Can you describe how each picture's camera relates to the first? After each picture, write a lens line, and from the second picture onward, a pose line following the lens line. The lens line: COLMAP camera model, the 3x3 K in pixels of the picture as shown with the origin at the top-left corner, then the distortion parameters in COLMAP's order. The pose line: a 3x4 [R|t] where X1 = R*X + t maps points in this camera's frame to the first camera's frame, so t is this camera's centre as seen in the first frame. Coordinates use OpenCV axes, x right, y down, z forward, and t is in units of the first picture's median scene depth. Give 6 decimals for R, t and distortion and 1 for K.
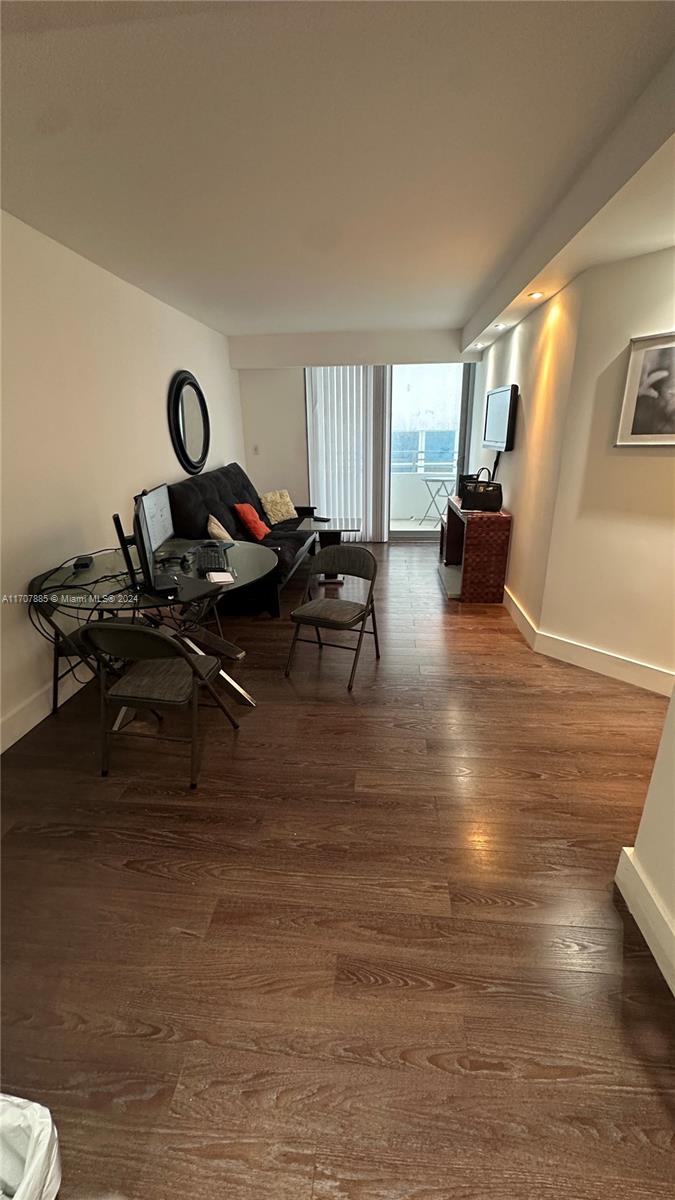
lens RADIAL K [[477.7, 0, 338.1], [0, 477.7, 600.4], [0, 0, 1]] dist [-0.005814, 0.001224]
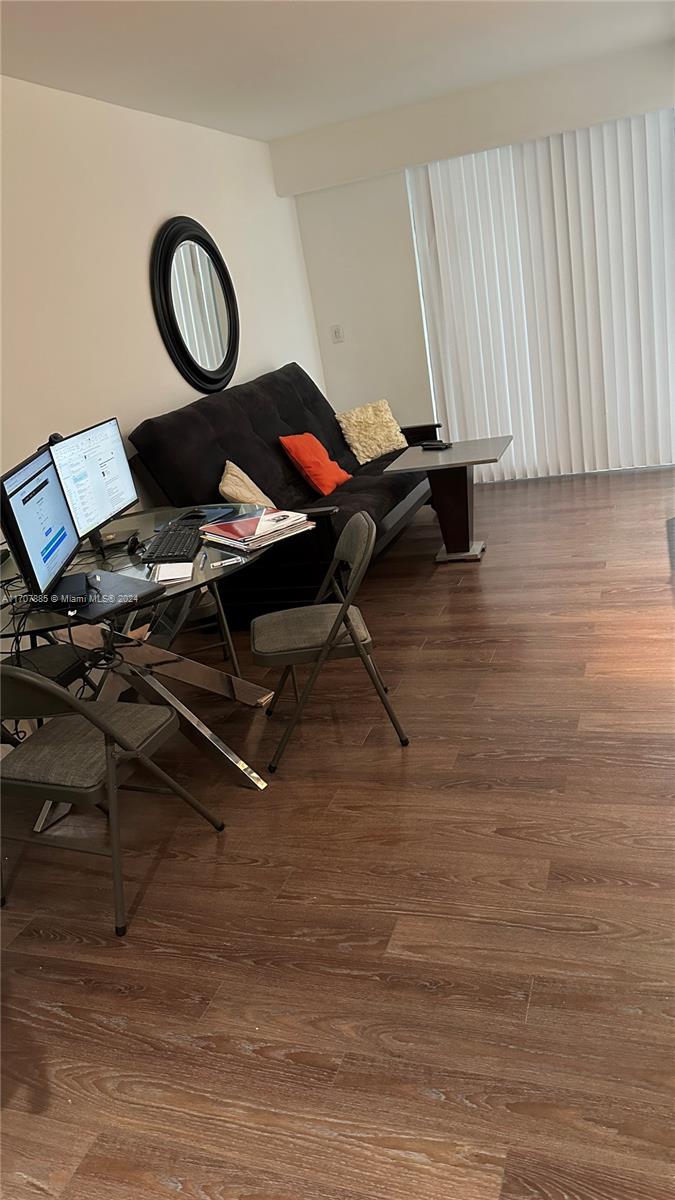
lens RADIAL K [[841.8, 0, 337.1], [0, 841.8, 597.0], [0, 0, 1]] dist [0.027637, -0.041210]
pose [[0.961826, -0.054695, -0.268140, 0.255294], [0.056658, 0.998394, -0.000418, -0.006500], [0.267732, -0.014790, 0.963380, 0.071700]]
